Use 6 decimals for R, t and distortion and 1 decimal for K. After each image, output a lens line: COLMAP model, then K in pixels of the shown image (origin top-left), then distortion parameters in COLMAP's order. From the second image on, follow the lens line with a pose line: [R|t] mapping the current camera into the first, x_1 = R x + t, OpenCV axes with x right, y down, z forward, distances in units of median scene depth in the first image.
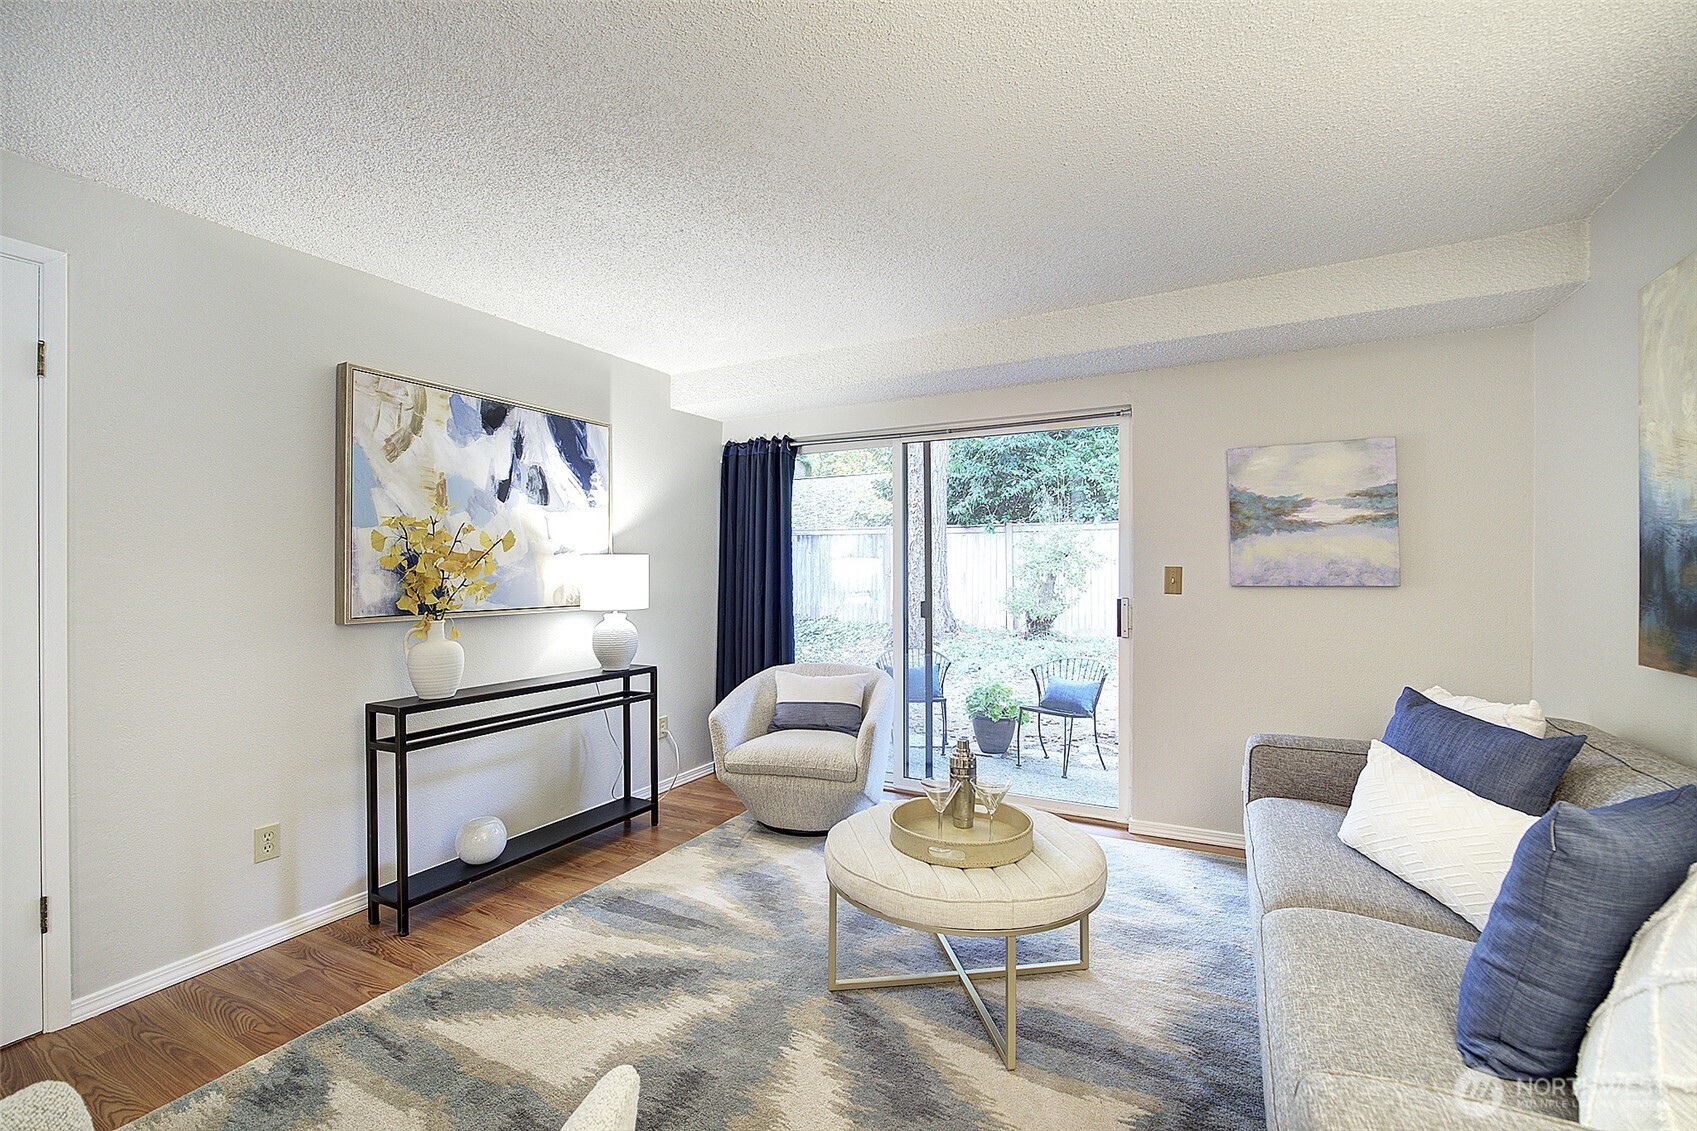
lens RADIAL K [[733.2, 0, 846.2], [0, 733.2, 566.4], [0, 0, 1]] dist [-0.015163, 0.003277]
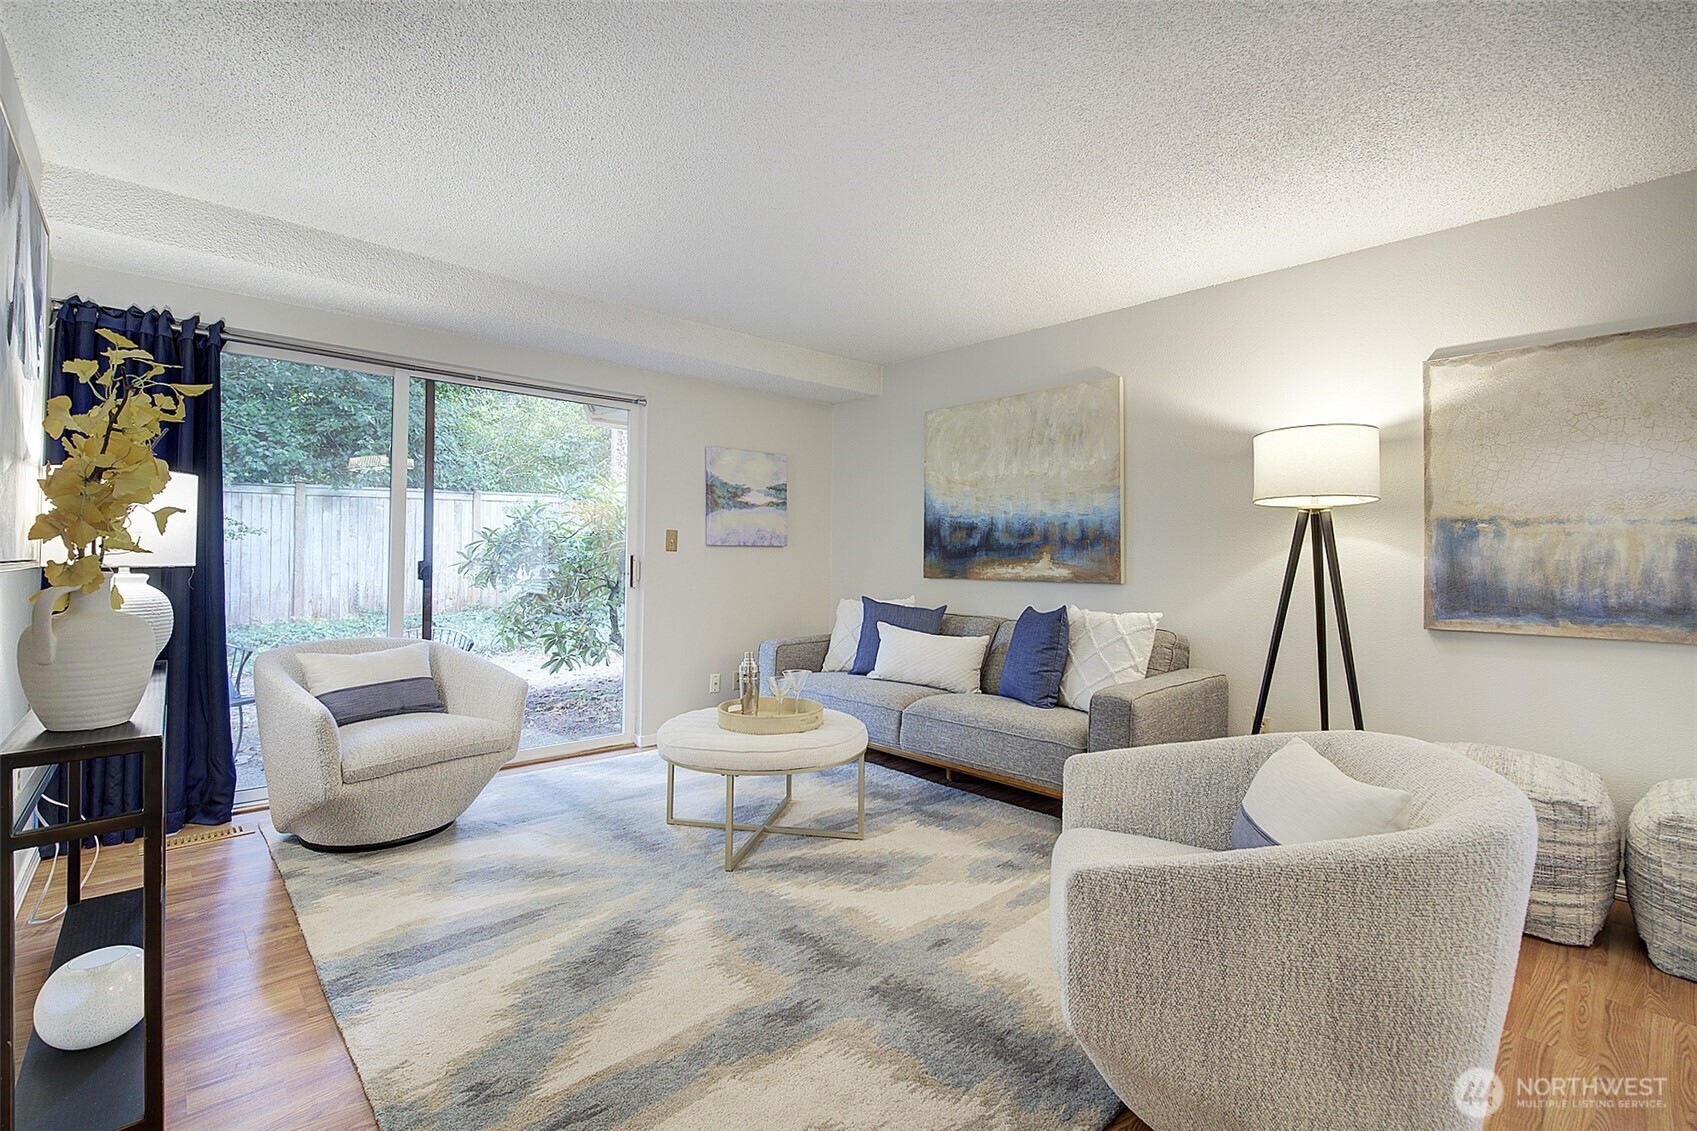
lens RADIAL K [[733.2, 0, 877.9], [0, 733.2, 548.8], [0, 0, 1]] dist [-0.015163, 0.003277]
pose [[0.315033, 0.012362, 0.949000, -0.739088], [-0.012580, 0.999882, -0.008849, 0.044790], [-0.948998, -0.009150, 0.315151, 0.276252]]
